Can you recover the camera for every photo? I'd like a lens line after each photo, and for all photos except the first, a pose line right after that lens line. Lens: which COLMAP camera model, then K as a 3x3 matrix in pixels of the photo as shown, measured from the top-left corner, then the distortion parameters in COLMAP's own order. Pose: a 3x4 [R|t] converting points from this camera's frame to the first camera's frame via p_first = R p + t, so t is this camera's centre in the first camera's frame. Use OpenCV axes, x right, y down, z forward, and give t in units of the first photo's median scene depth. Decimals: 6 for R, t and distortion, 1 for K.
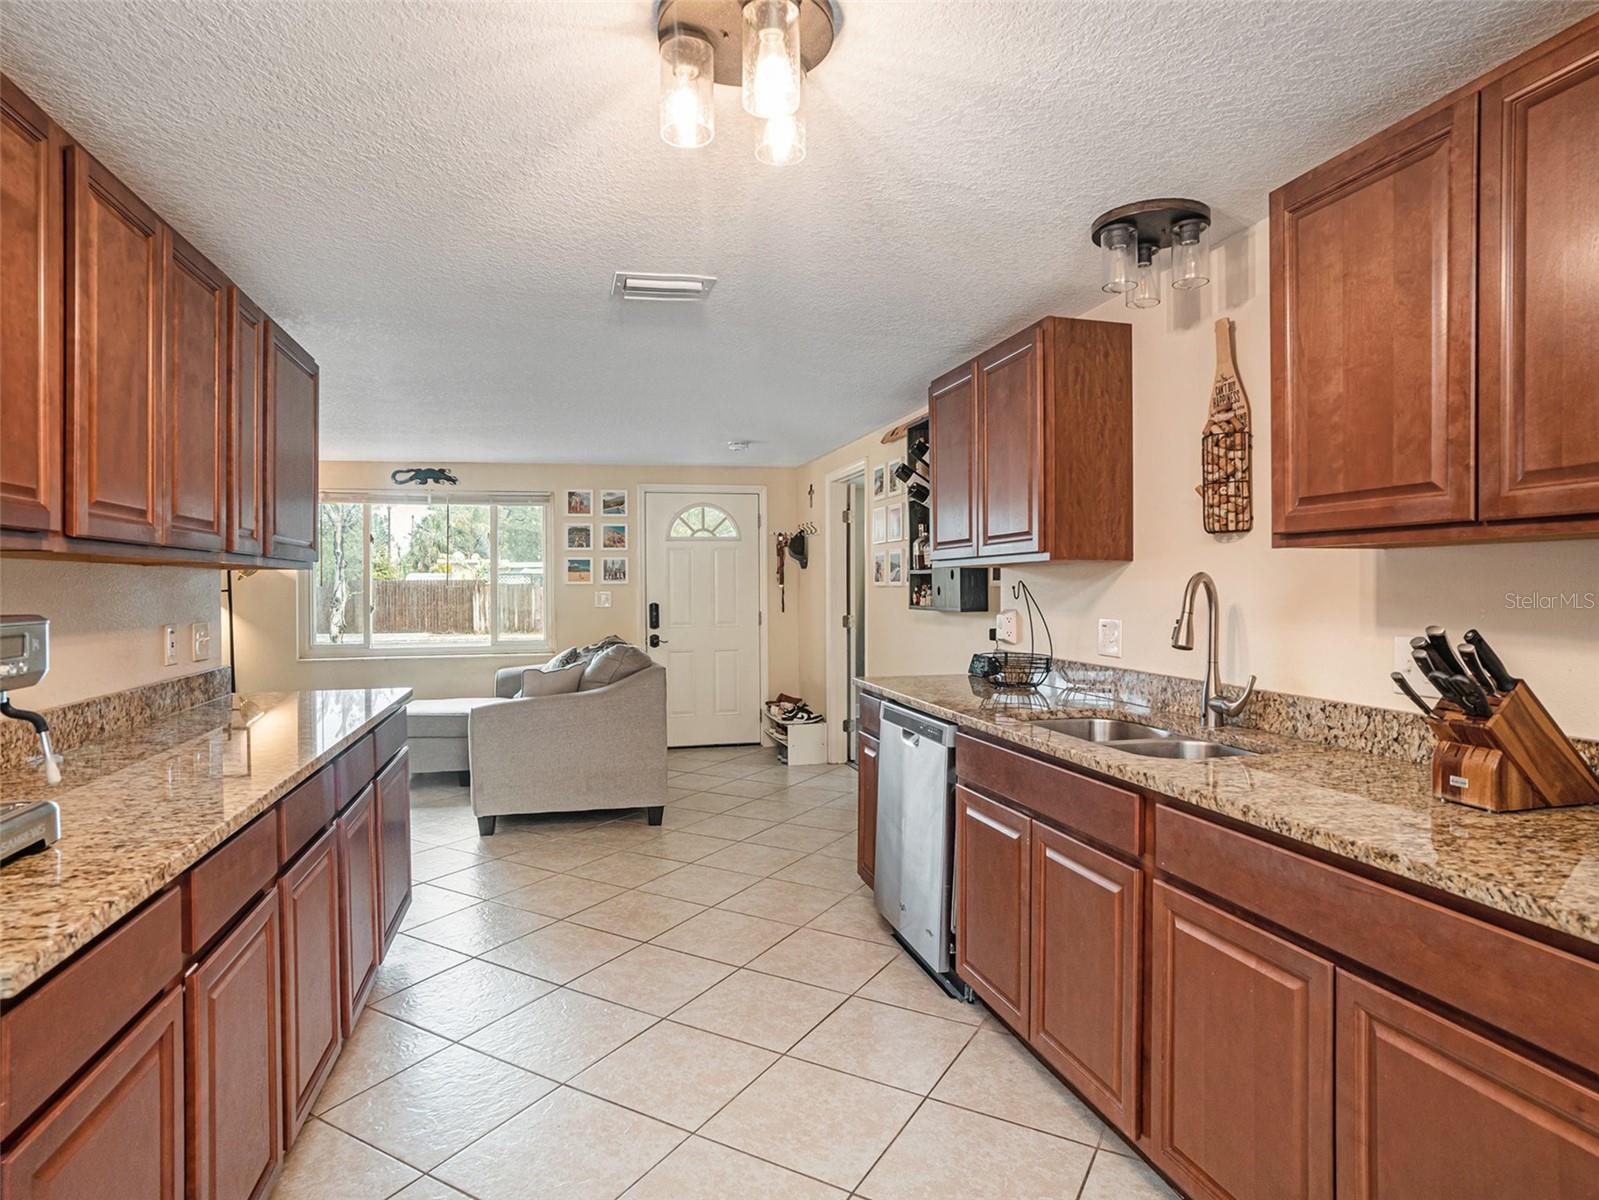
lens RADIAL K [[902.0, 0, 771.7], [0, 902.0, 600.7], [0, 0, 1]] dist [-0.073620, 0.024984]
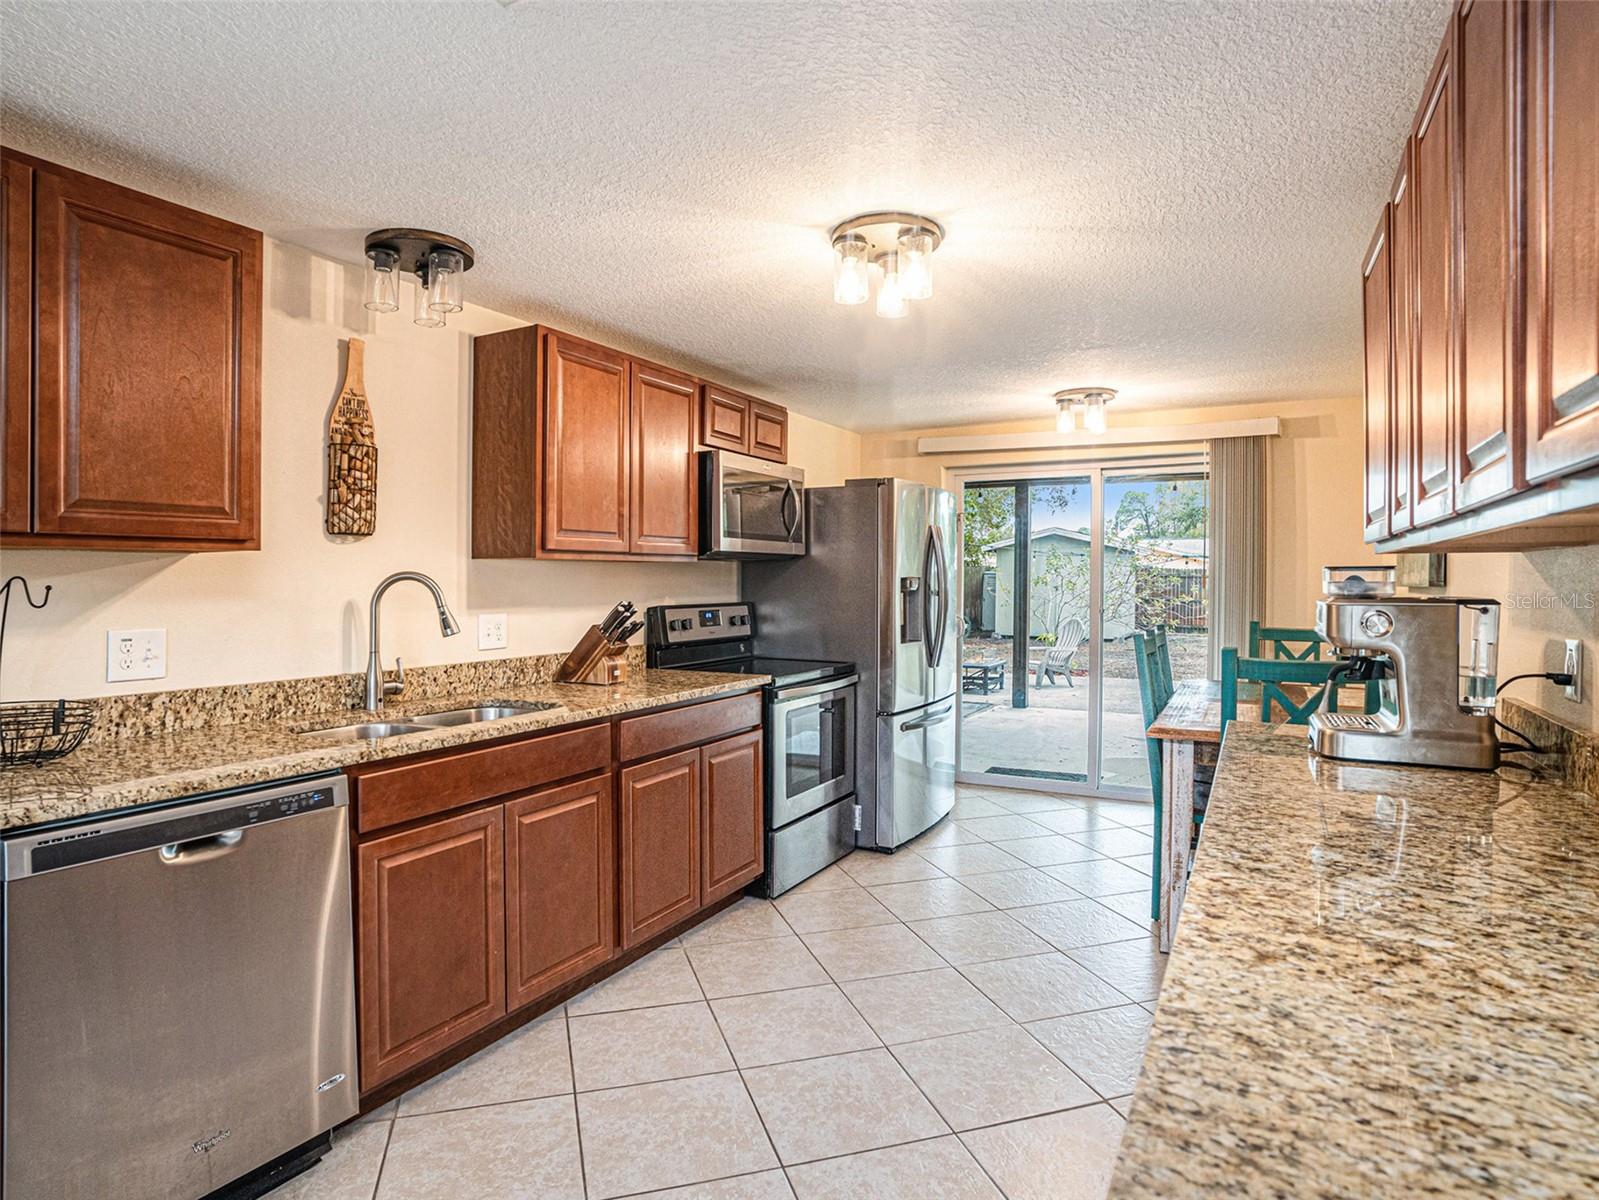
lens RADIAL K [[902.0, 0, 782.7], [0, 902.0, 572.7], [0, 0, 1]] dist [-0.073620, 0.024984]
pose [[-0.747325, 0.010381, 0.664377, -0.503160], [0.015039, 0.999886, 0.001292, -0.018677], [-0.664288, 0.010957, -0.747396, 1.203159]]
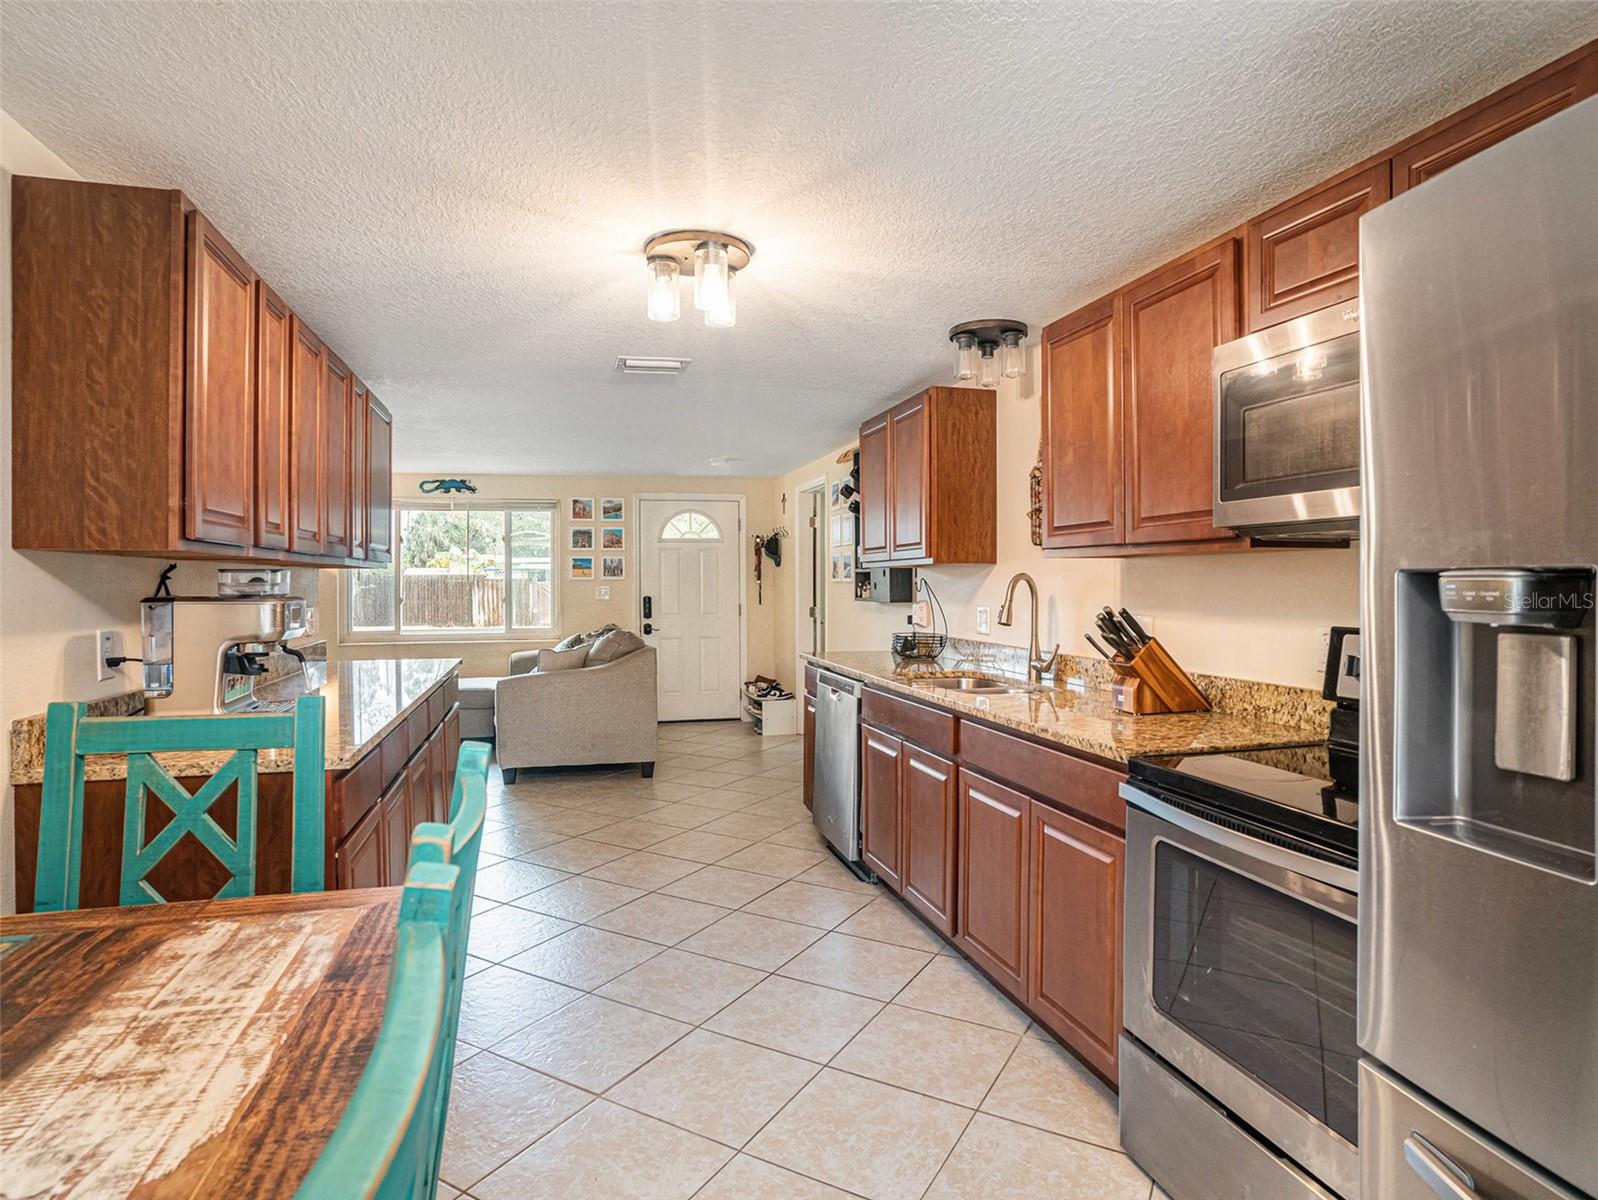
lens RADIAL K [[884.7, 0, 767.8], [0, 884.7, 603.8], [0, 0, 1]] dist [-0.014361, 0.004711]
pose [[0.999986, 0.001648, 0.005006, 0.048364], [-0.001694, 0.999958, 0.009021, 0.005228], [-0.004991, -0.009029, 0.999947, -0.356860]]
